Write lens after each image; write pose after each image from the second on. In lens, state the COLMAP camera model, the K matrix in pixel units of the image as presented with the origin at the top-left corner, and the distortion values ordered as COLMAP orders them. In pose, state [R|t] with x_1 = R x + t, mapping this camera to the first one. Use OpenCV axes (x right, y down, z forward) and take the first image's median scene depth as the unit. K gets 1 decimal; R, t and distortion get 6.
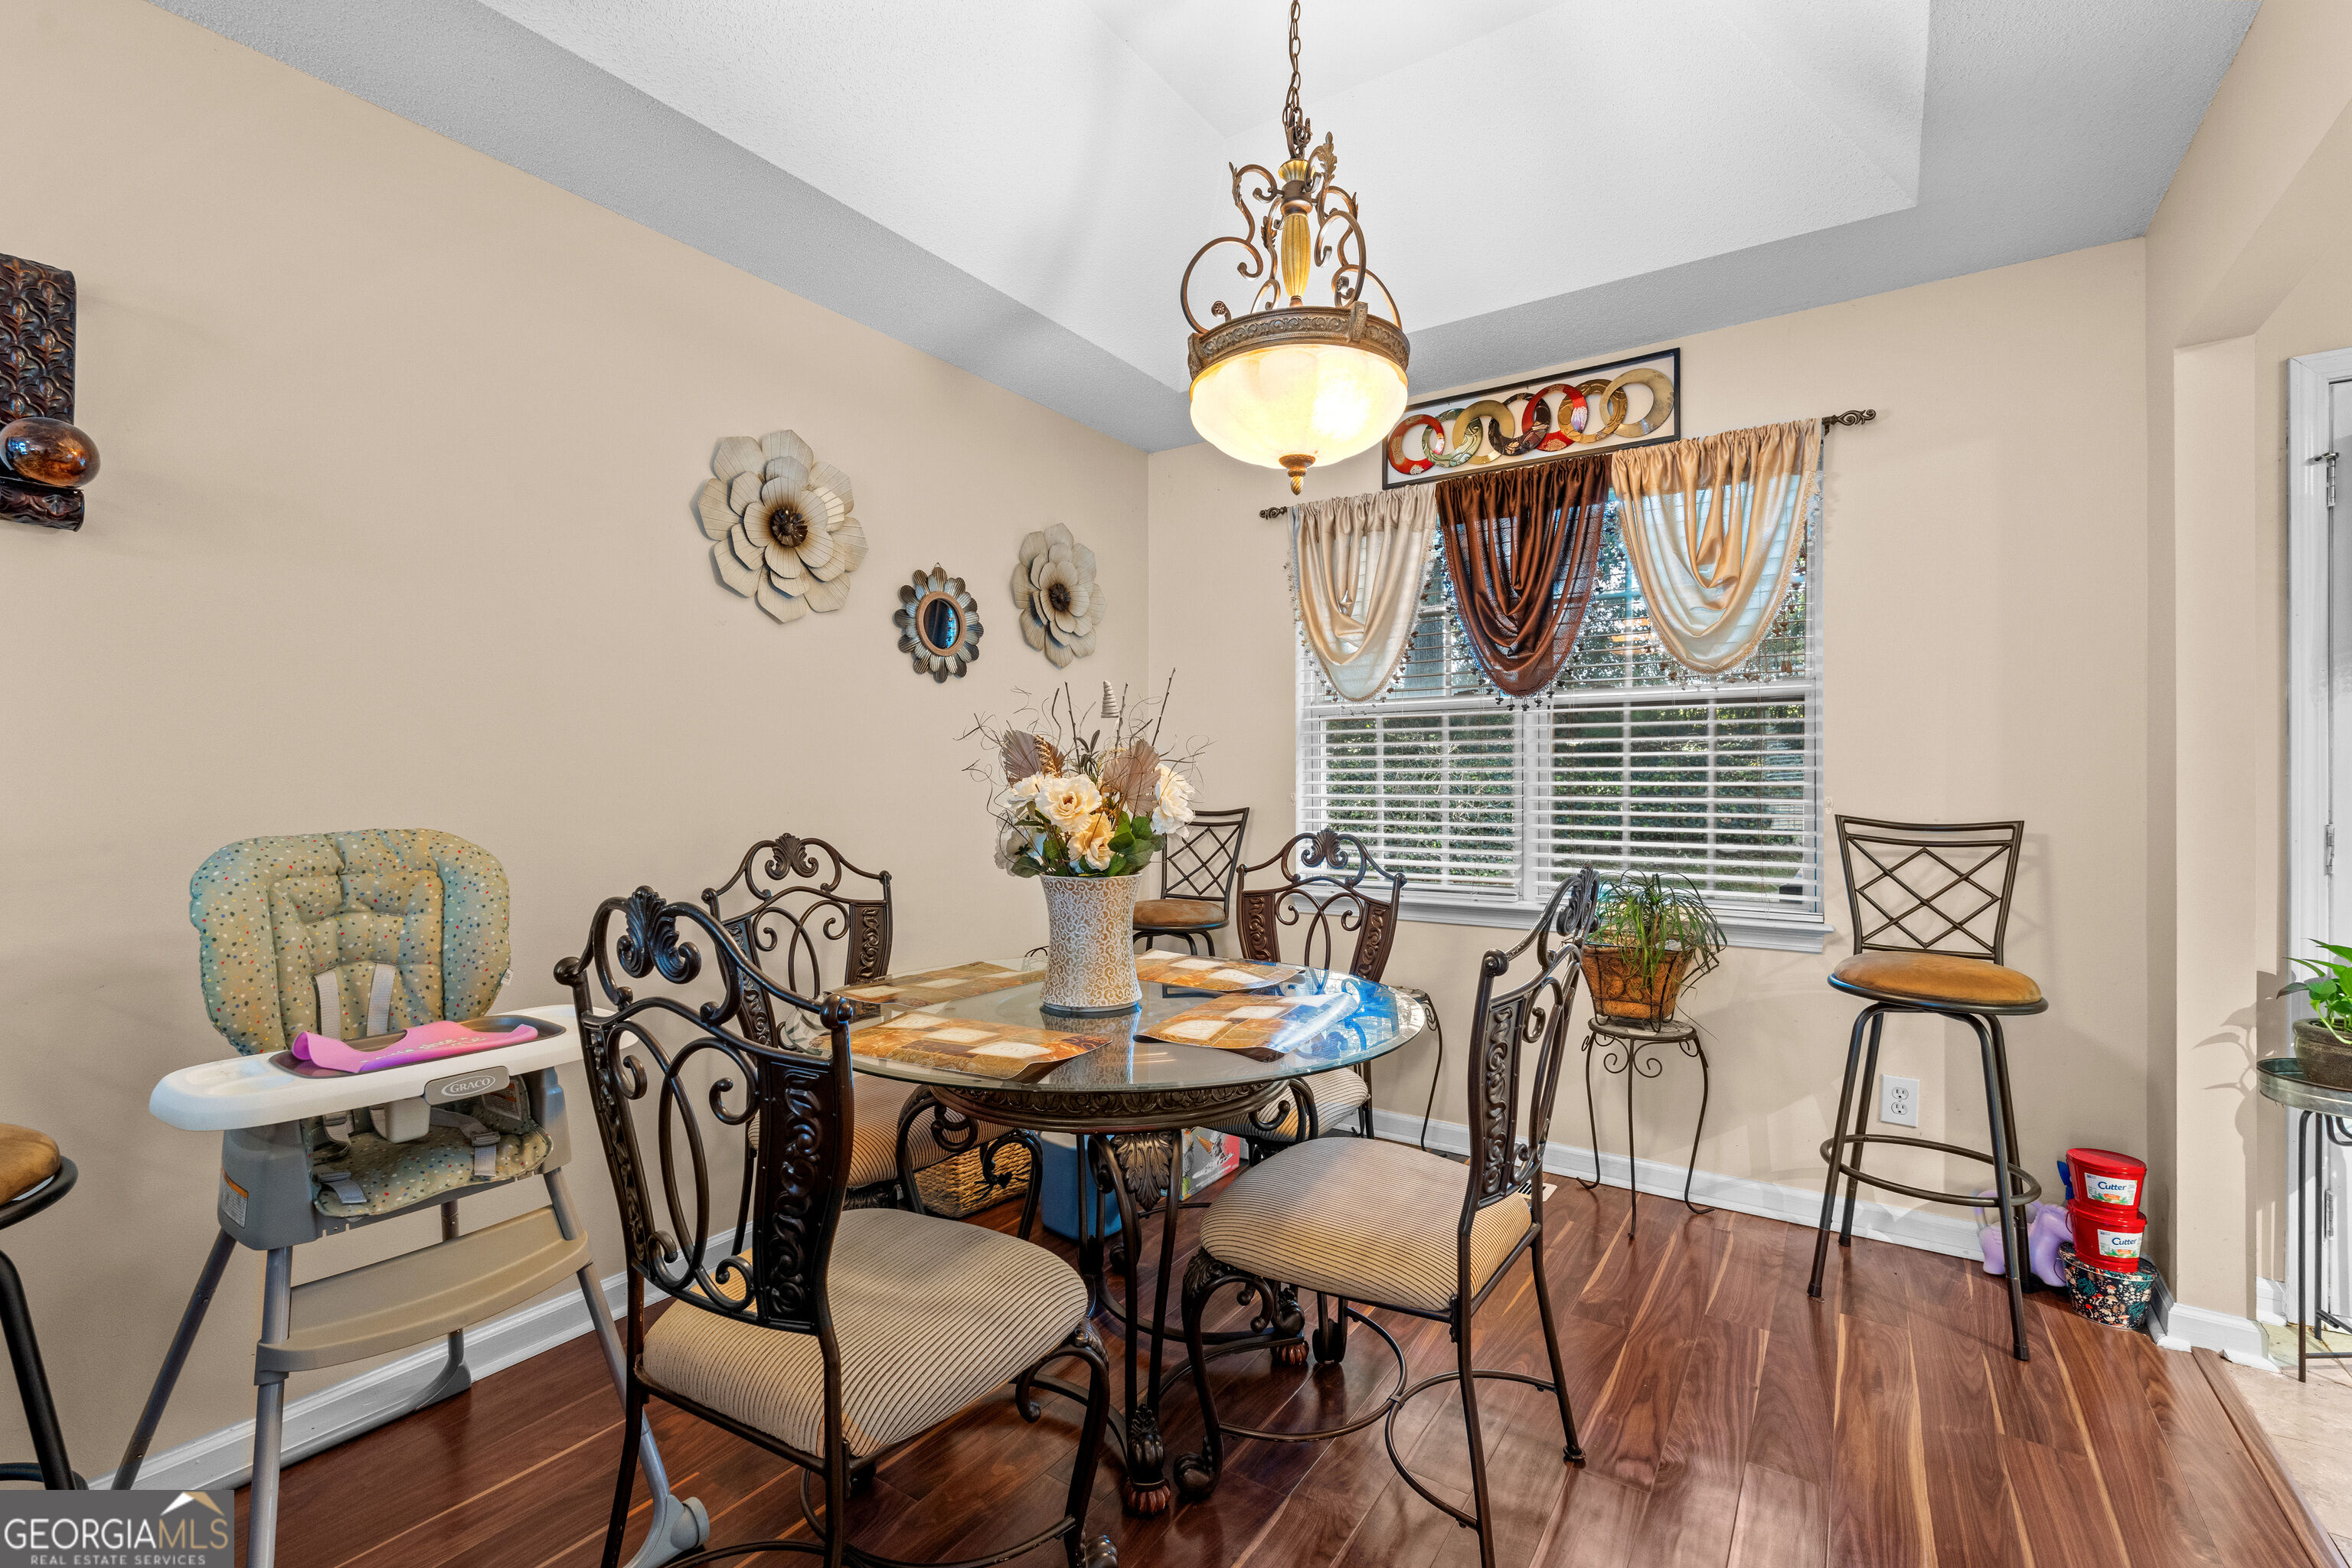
lens RADIAL K [[1033.8, 0, 1166.3], [0, 1033.8, 778.9], [0, 0, 1]] dist [0.000380, 0.000204]
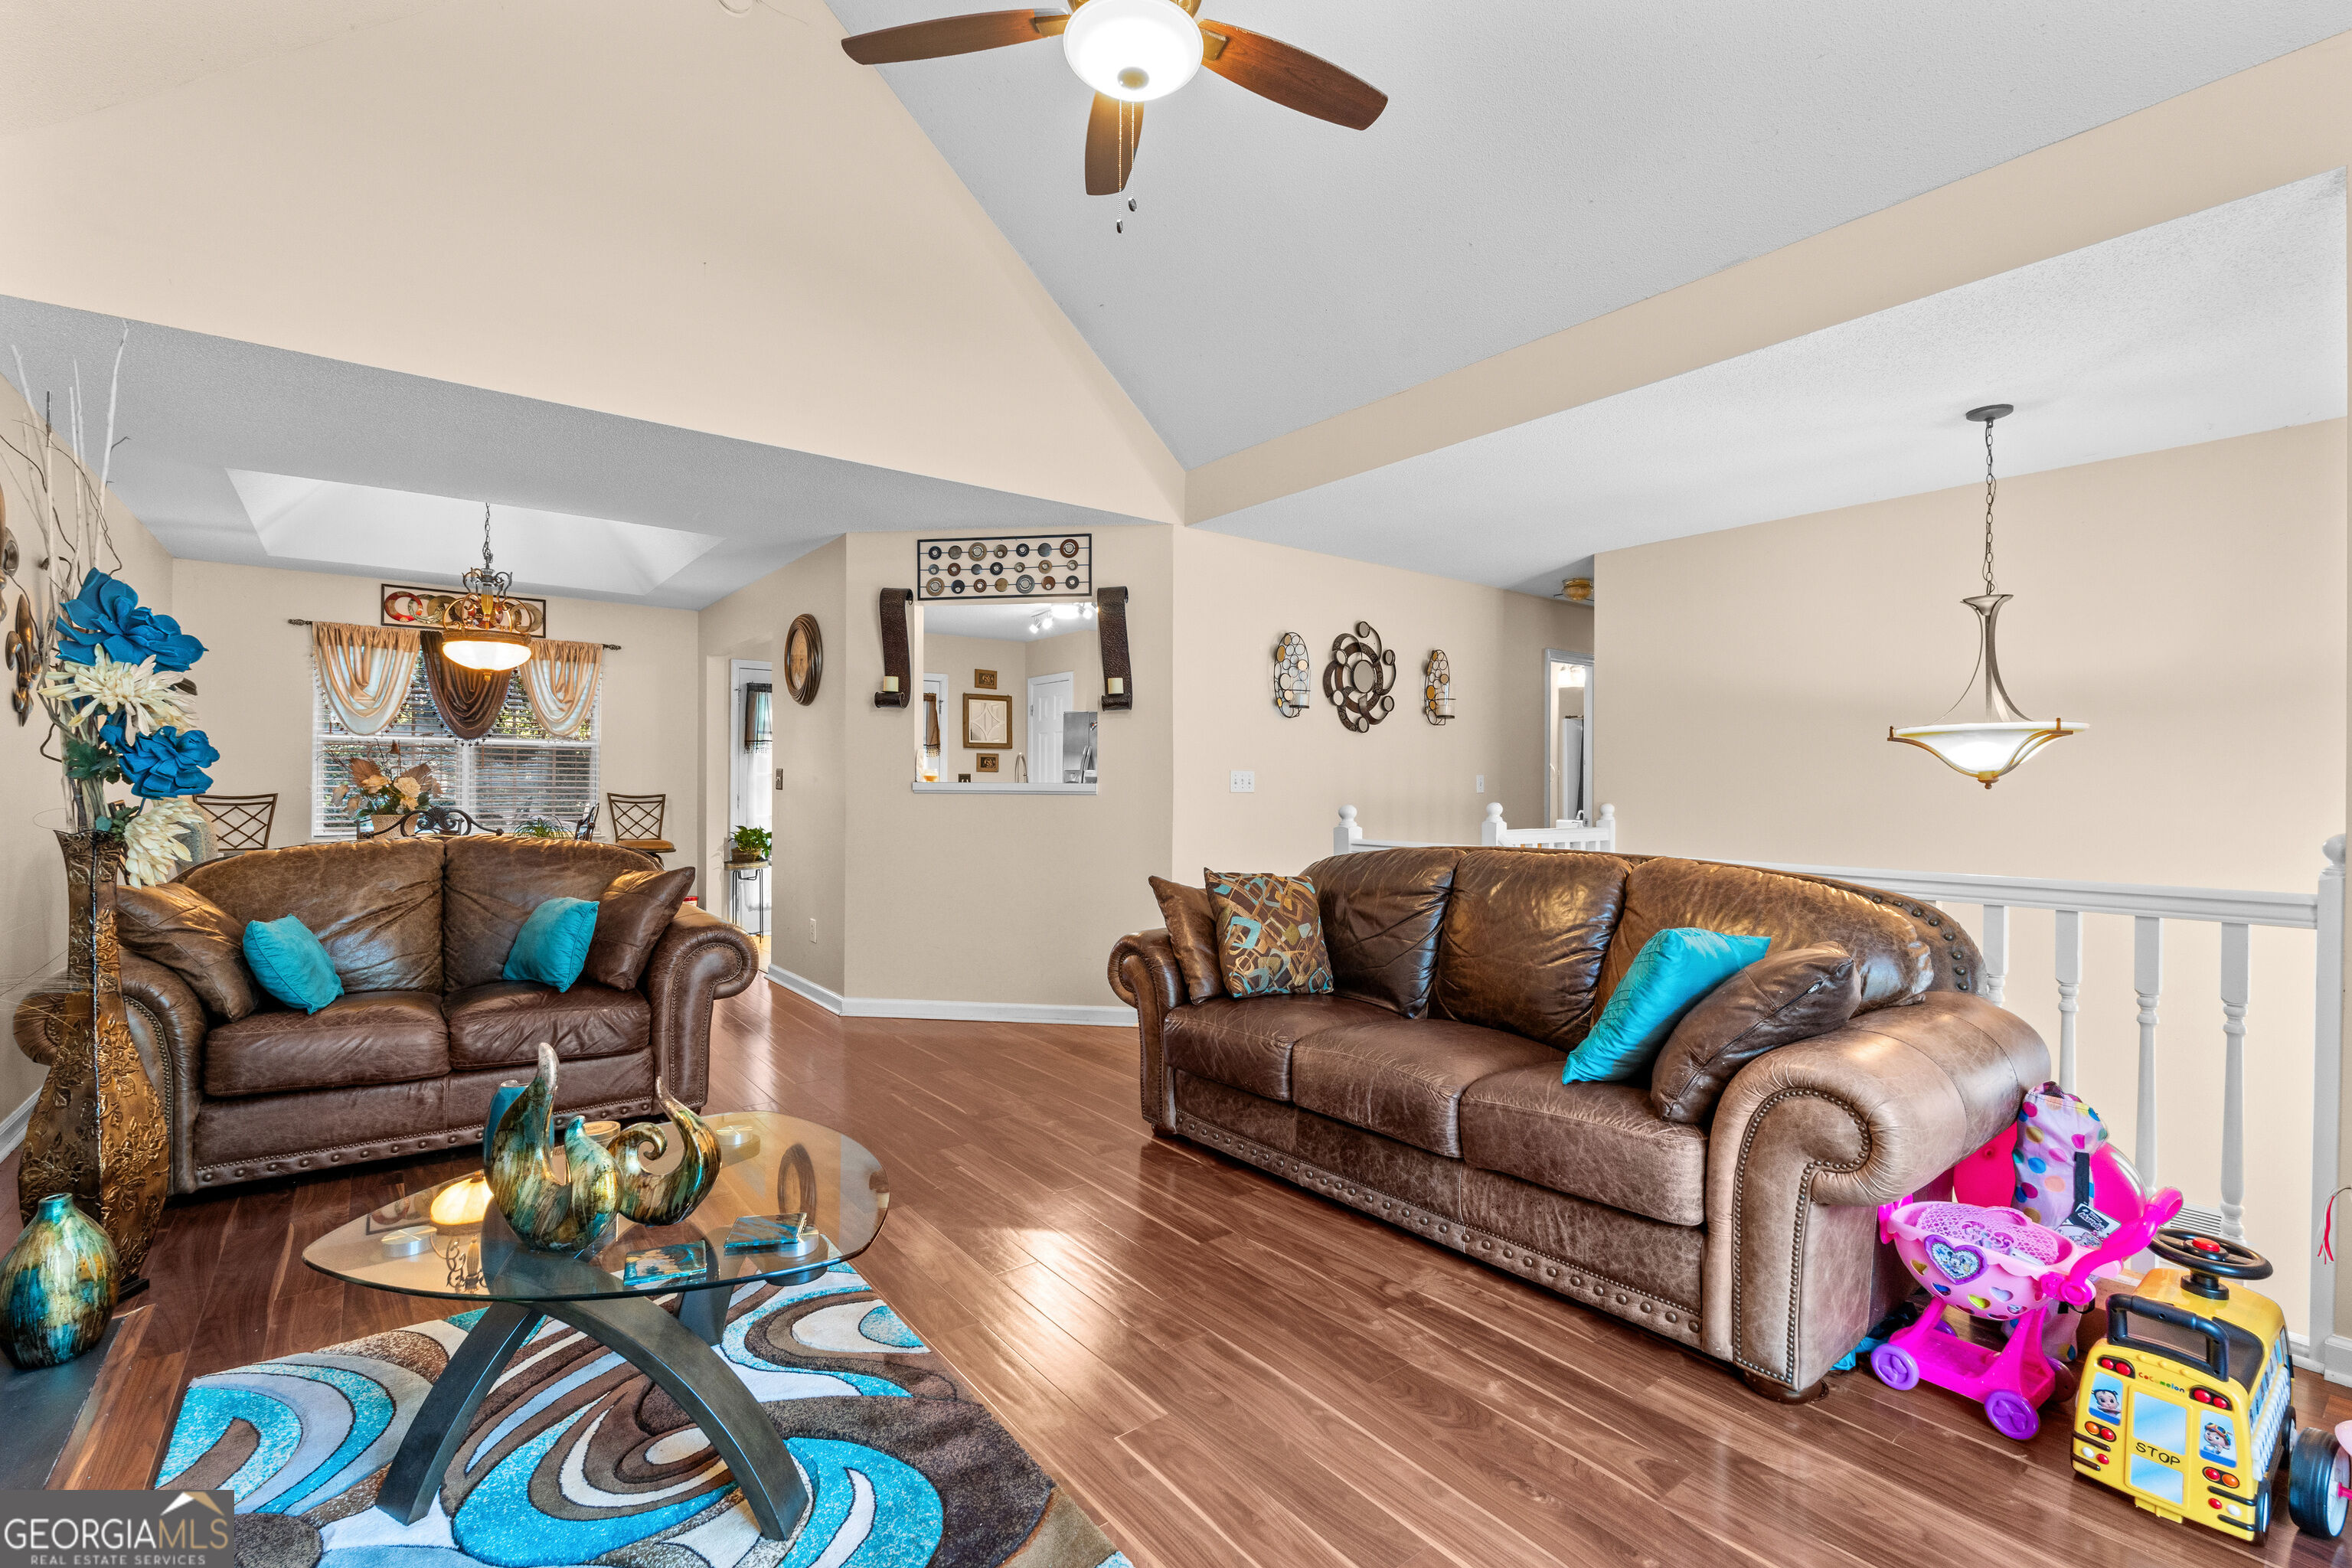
lens RADIAL K [[1033.8, 0, 1172.4], [0, 1033.8, 787.9], [0, 0, 1]] dist [0.000380, 0.000204]
pose [[0.315267, -0.000146, 0.949003, -1.367825], [-0.012648, 0.999911, 0.004356, -0.008971], [-0.948919, -0.013376, 0.315237, -1.182964]]
